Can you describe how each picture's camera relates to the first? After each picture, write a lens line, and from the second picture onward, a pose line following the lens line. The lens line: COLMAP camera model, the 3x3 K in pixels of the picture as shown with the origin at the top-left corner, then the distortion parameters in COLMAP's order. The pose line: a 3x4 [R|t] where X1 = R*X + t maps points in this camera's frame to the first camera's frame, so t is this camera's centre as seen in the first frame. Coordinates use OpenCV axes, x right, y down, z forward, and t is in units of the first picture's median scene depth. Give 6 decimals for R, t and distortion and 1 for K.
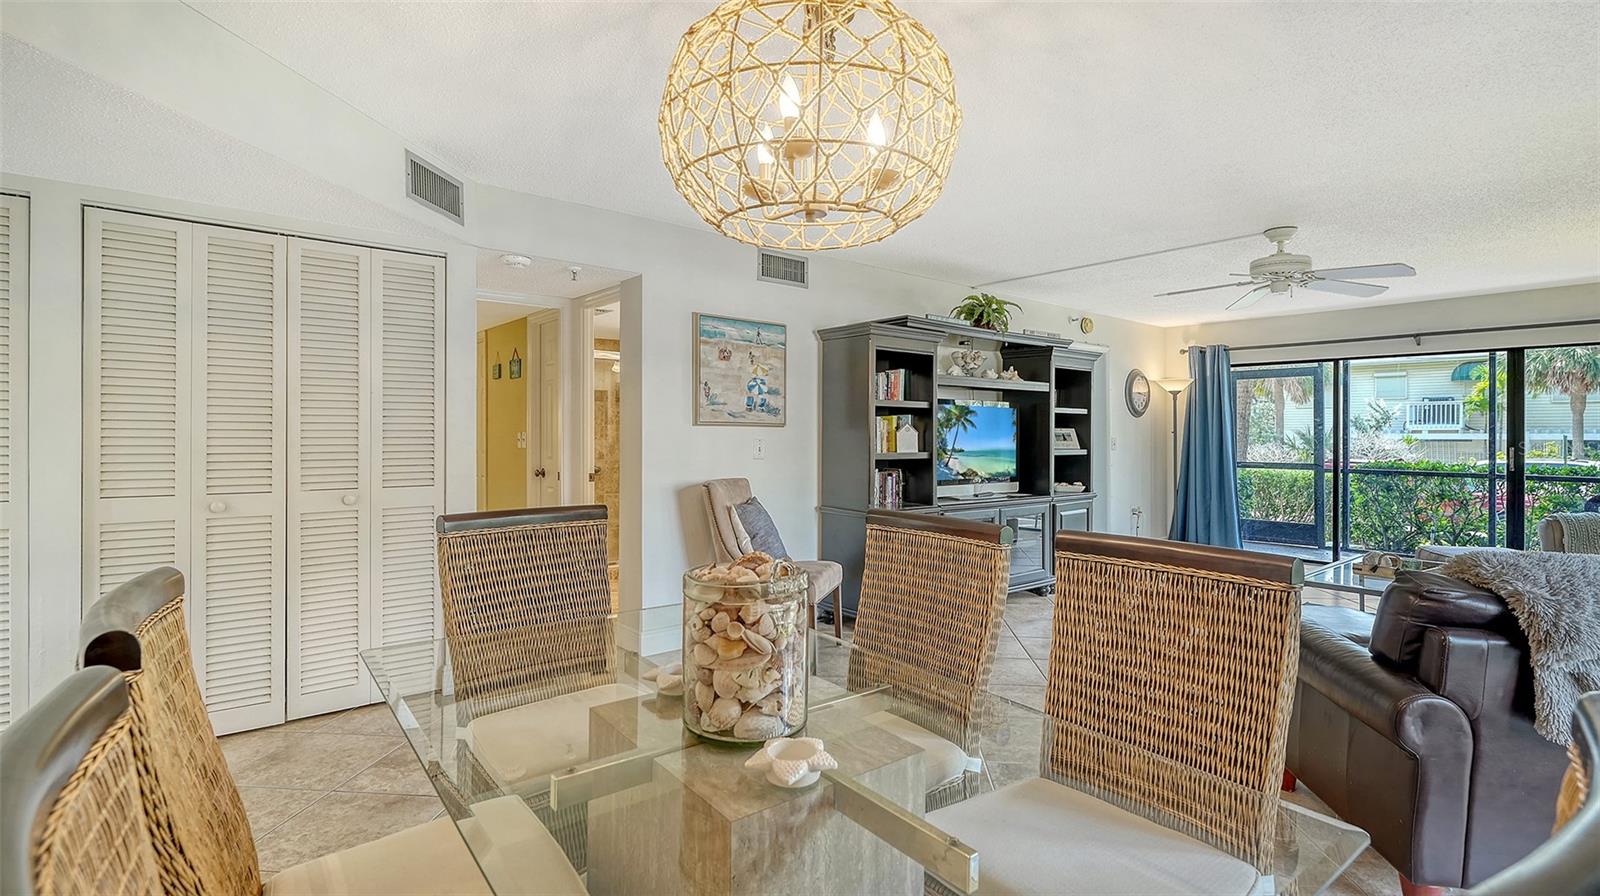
lens RADIAL K [[730.2, 0, 801.6], [0, 730.2, 437.9], [0, 0, 1]] dist [-0.000294, 0.000325]
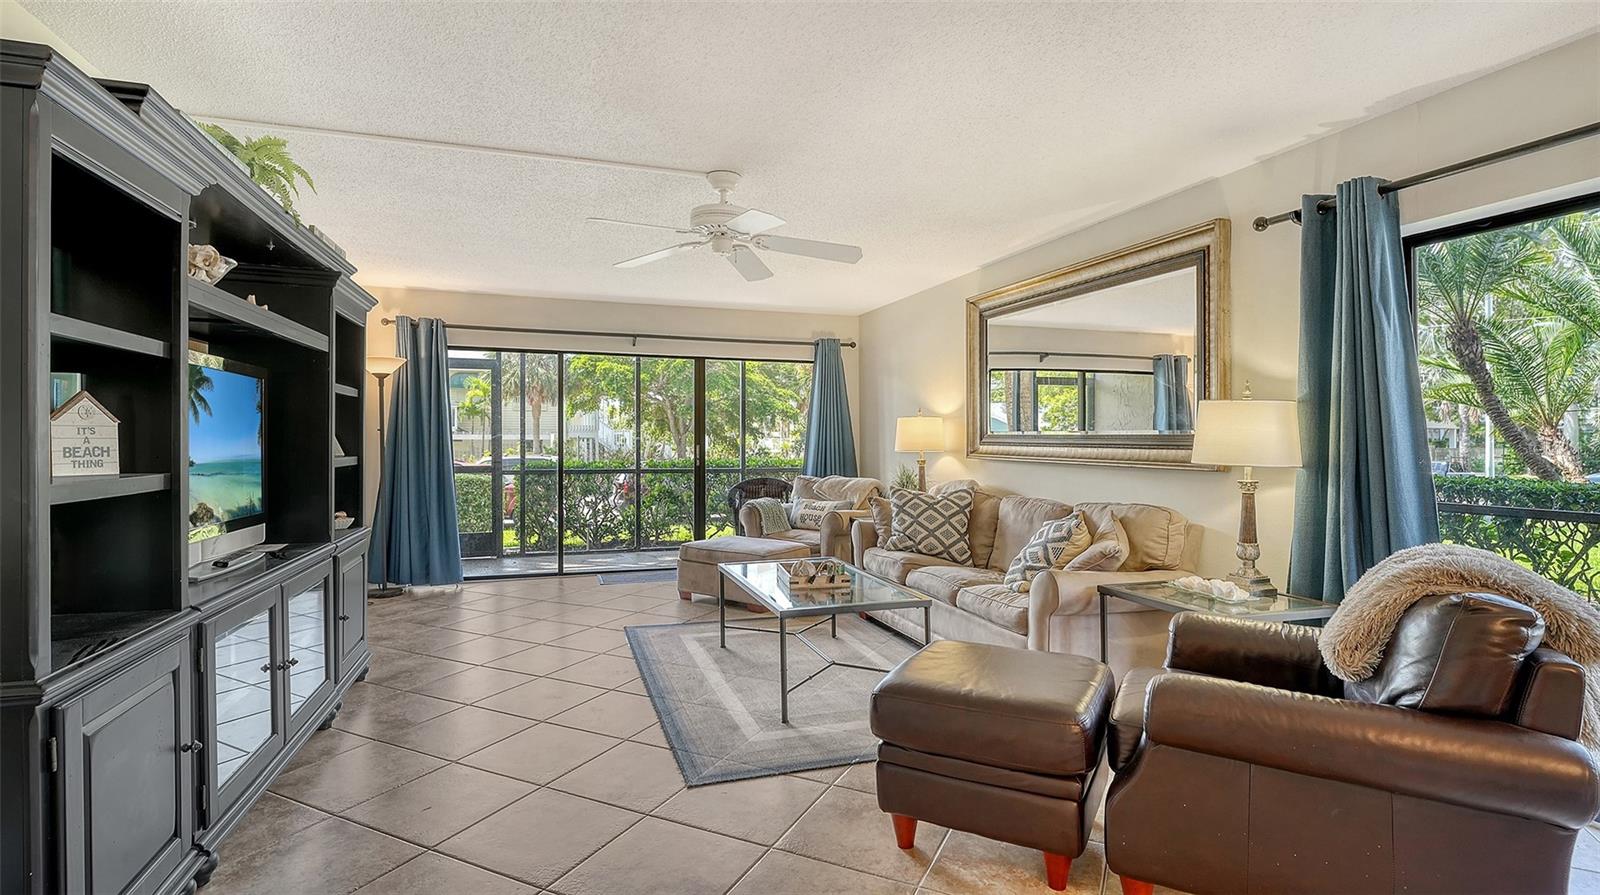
lens RADIAL K [[753.5, 0, 800.0], [0, 753.5, 447.5], [0, 0, 1]] dist [-0.000498, -0.000086]
pose [[0.350341, -0.013471, 0.936525, -0.063928], [0.003814, 0.999909, 0.012956, 0.002097], [-0.936614, -0.000967, 0.350361, 0.443598]]
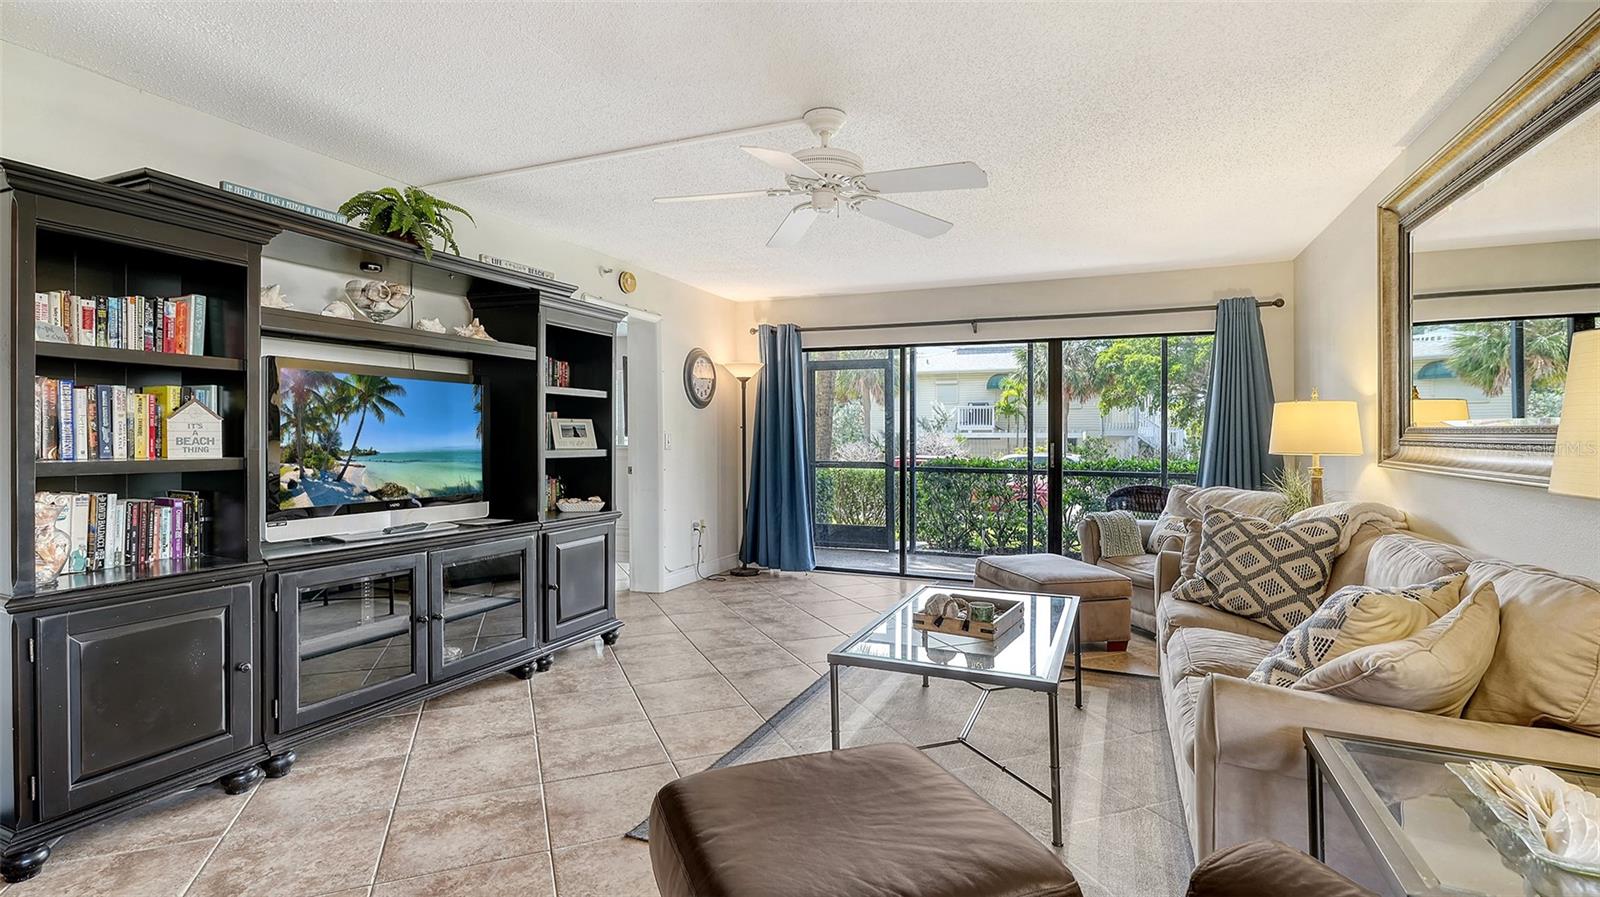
lens RADIAL K [[746.6, 0, 797.9], [0, 746.6, 442.4], [0, 0, 1]] dist [0.002791, -0.000103]
pose [[0.885511, -0.004590, 0.464595, 0.223414], [0.001932, 0.999979, 0.006197, 0.005517], [-0.464614, -0.004589, 0.885502, 0.288291]]
